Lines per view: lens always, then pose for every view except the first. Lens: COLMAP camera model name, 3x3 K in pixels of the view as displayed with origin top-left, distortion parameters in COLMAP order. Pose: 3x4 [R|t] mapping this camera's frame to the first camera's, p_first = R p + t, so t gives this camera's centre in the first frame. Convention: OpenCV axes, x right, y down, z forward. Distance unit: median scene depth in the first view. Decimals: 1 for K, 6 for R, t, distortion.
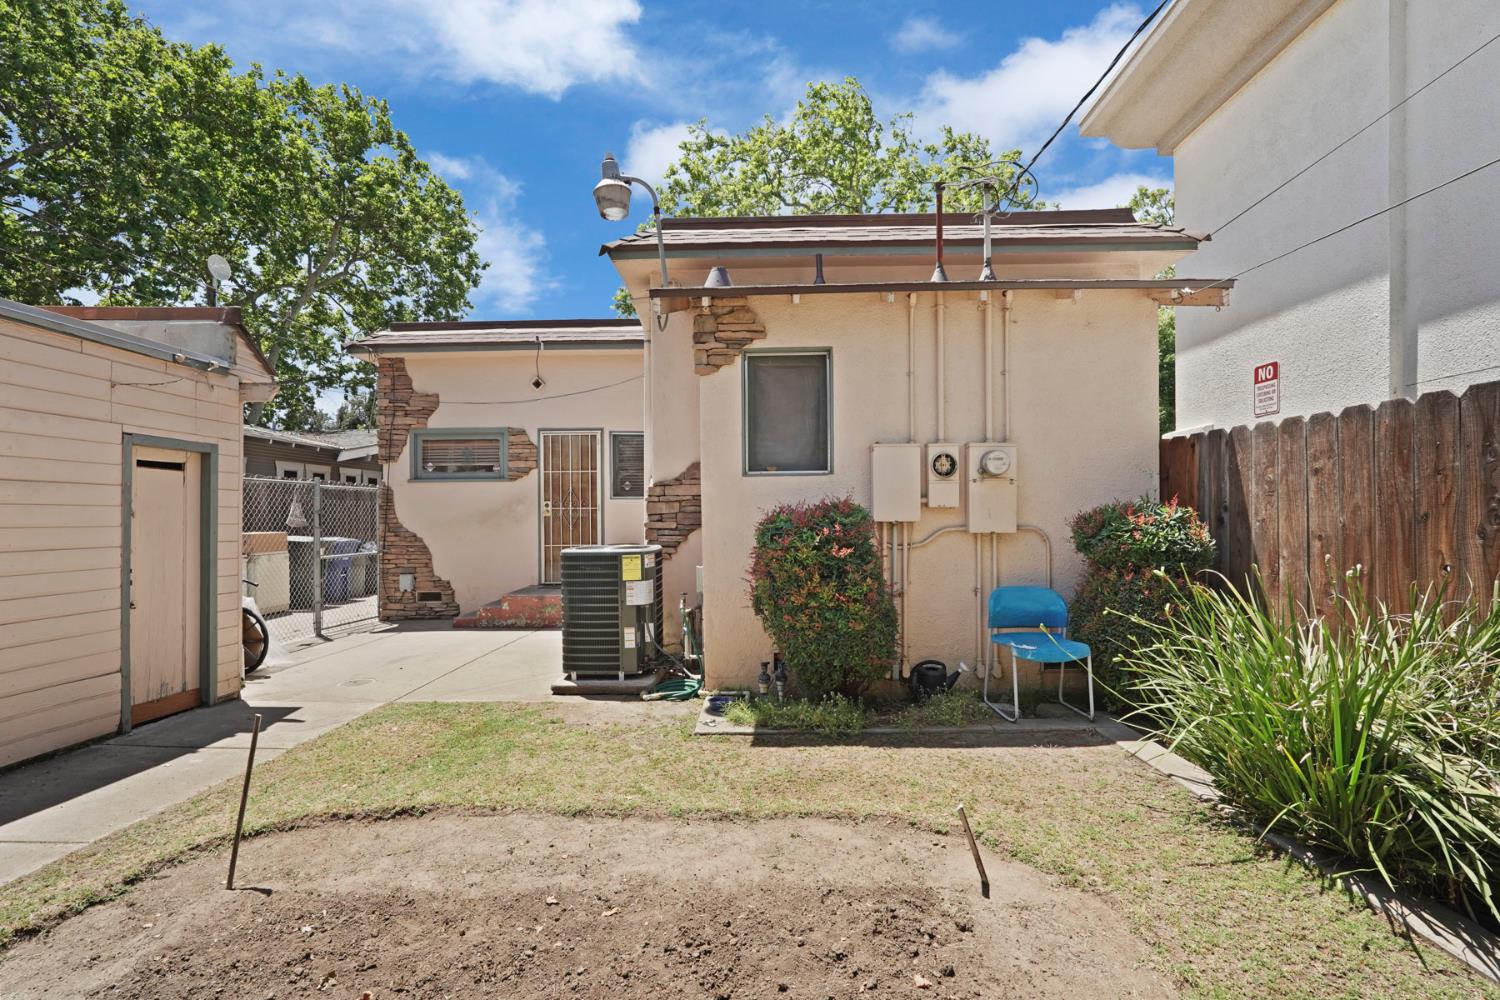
lens RADIAL K [[670.0, 0, 748.2], [0, 670.0, 523.0], [0, 0, 1]] dist [-0.018448, 0.010244]
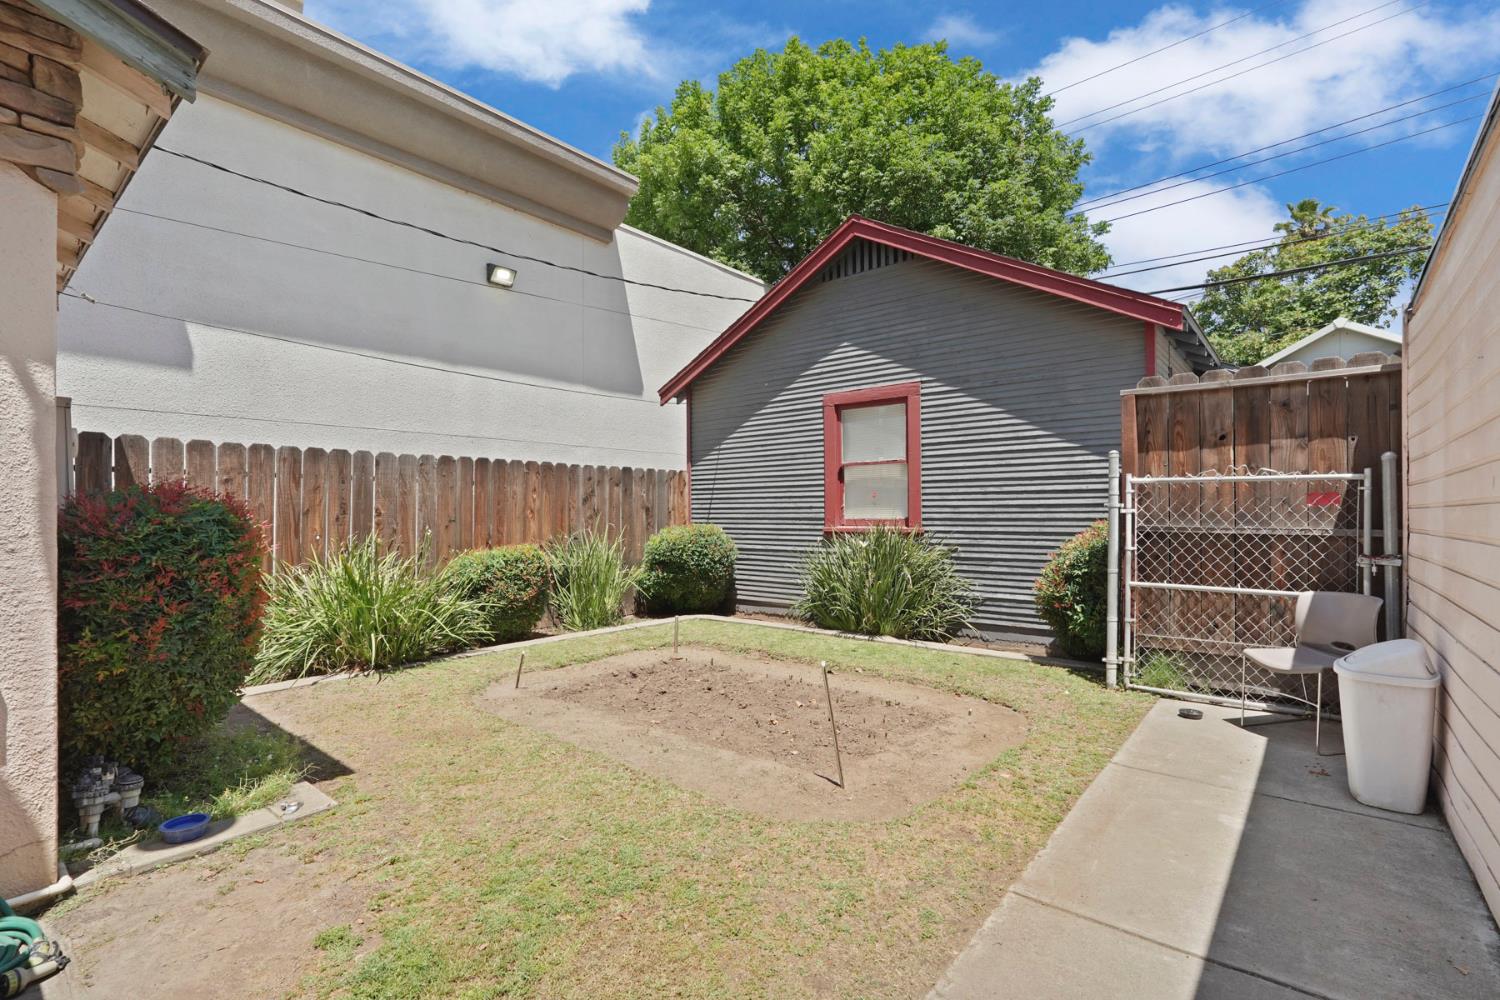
lens RADIAL K [[685.2, 0, 752.8], [0, 685.2, 510.0], [0, 0, 1]] dist [-0.000929, 0.005522]
pose [[-0.790324, 0.010446, 0.612601, -0.630160], [0.015005, 0.999885, 0.002308, 0.002161], [-0.612506, 0.011016, -0.790389, 0.927131]]
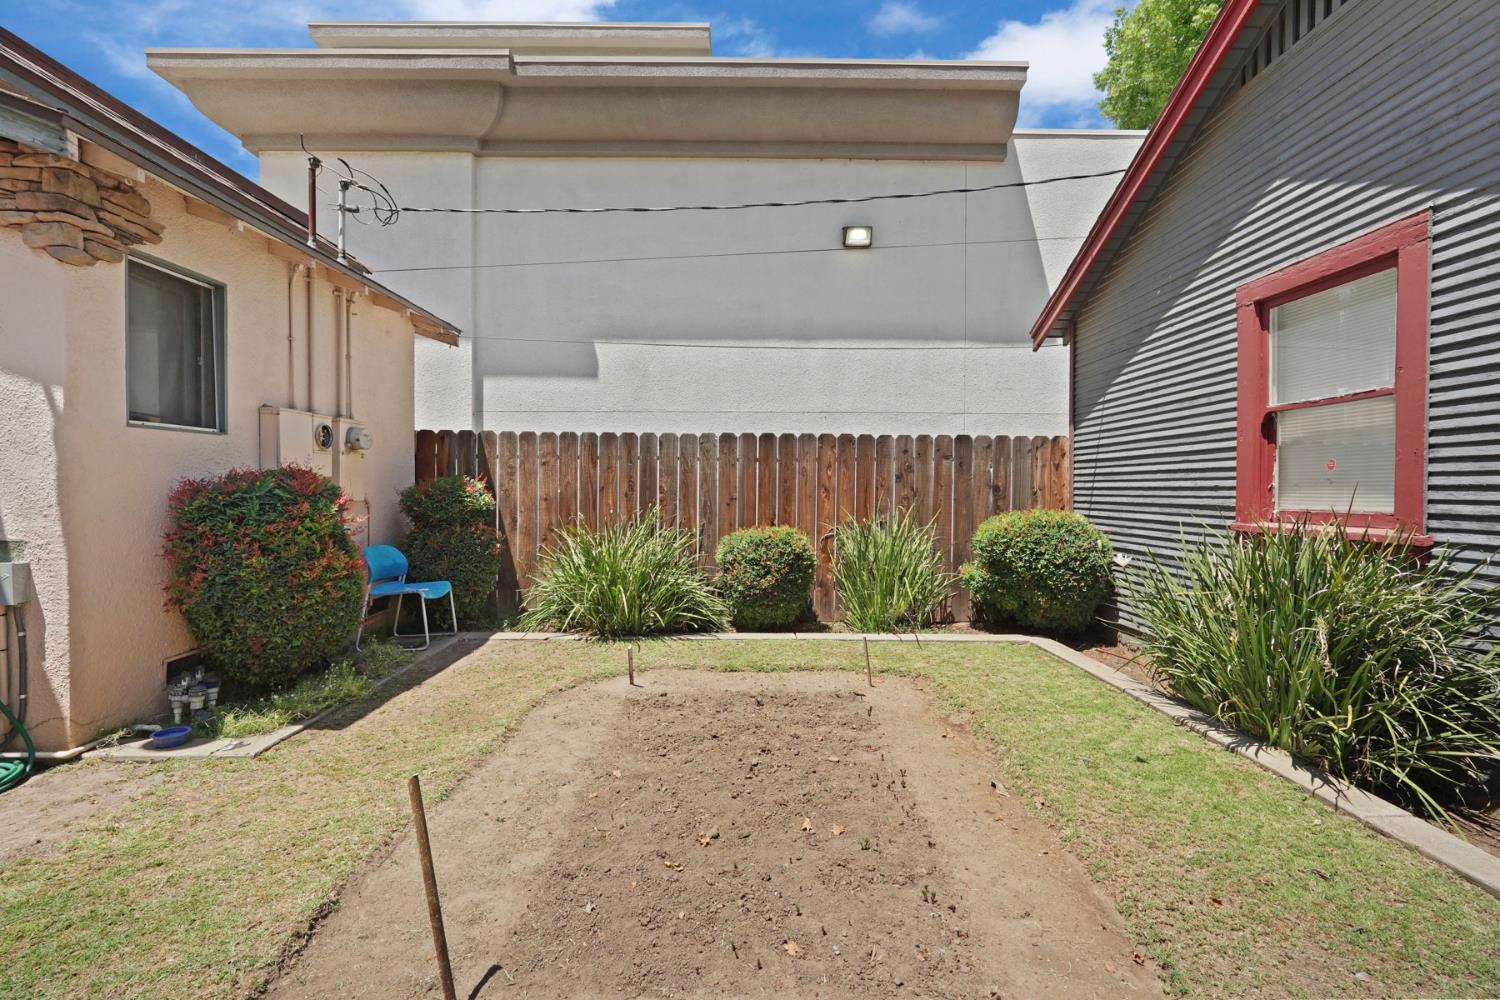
lens RADIAL K [[666.8, 0, 755.8], [0, 666.8, 494.4], [0, 0, 1]] dist [-0.001451, 0.004062]
pose [[-0.039020, -0.004884, 0.999227, -0.634726], [0.005133, 0.999974, 0.005088, 0.002593], [-0.999225, 0.005327, -0.038994, 0.308087]]
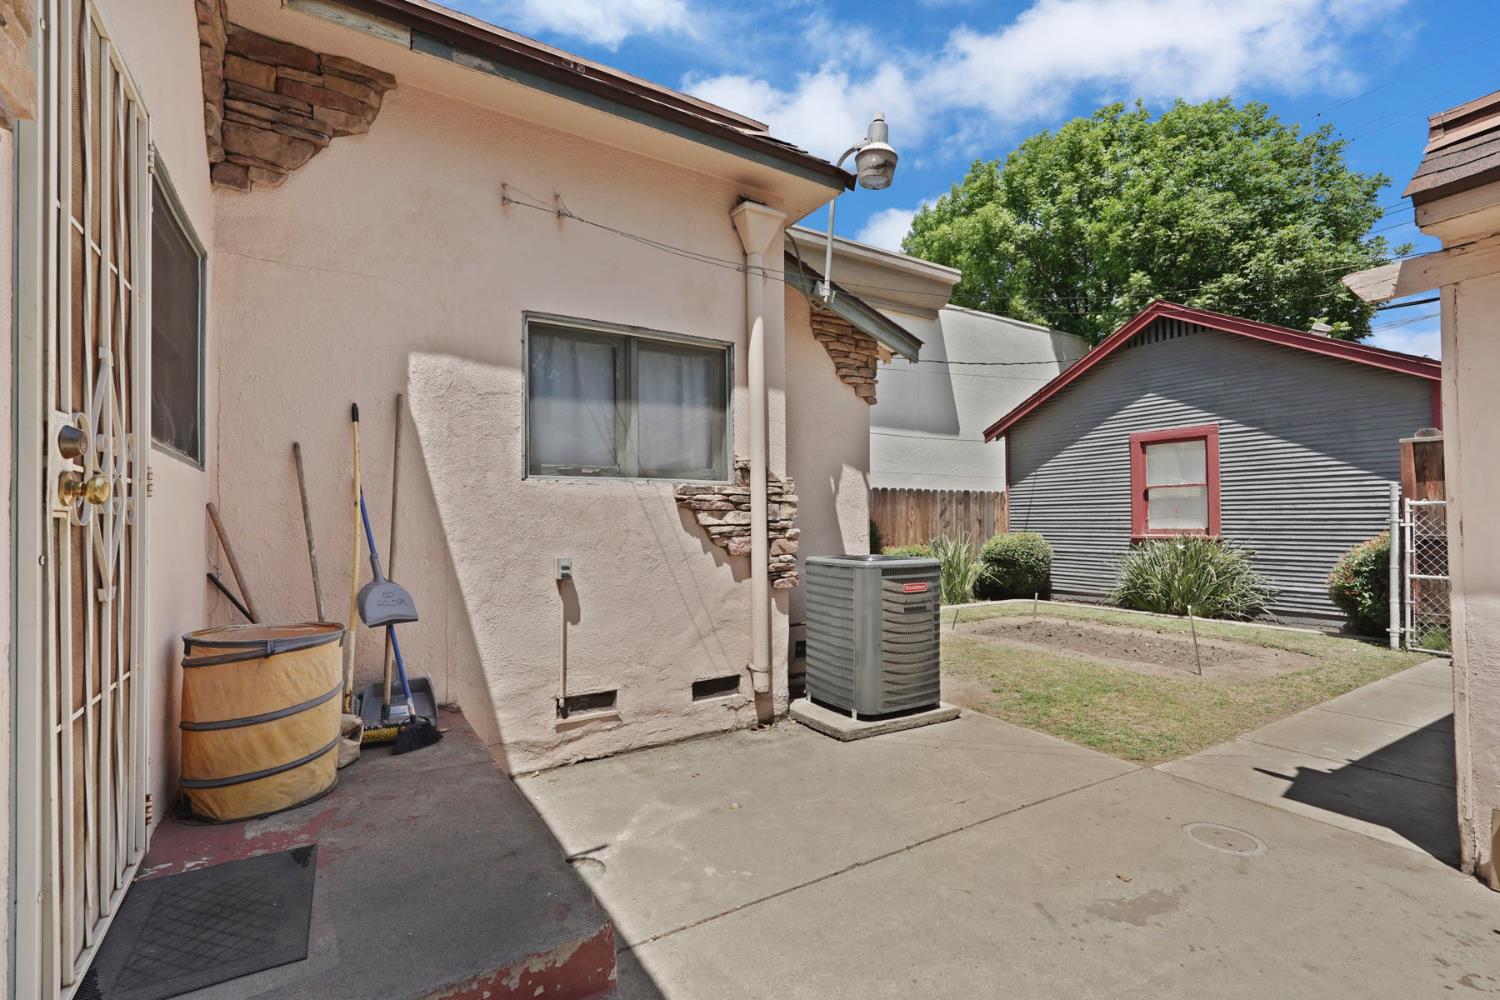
lens RADIAL K [[684.8, 0, 768.4], [0, 684.8, 508.7], [0, 0, 1]] dist [0.026128, -0.000030]
pose [[-0.582138, 0.022320, 0.812784, -0.825063], [0.016350, 0.999742, -0.015743, -0.014672], [-0.812926, 0.004125, -0.582353, 1.600421]]
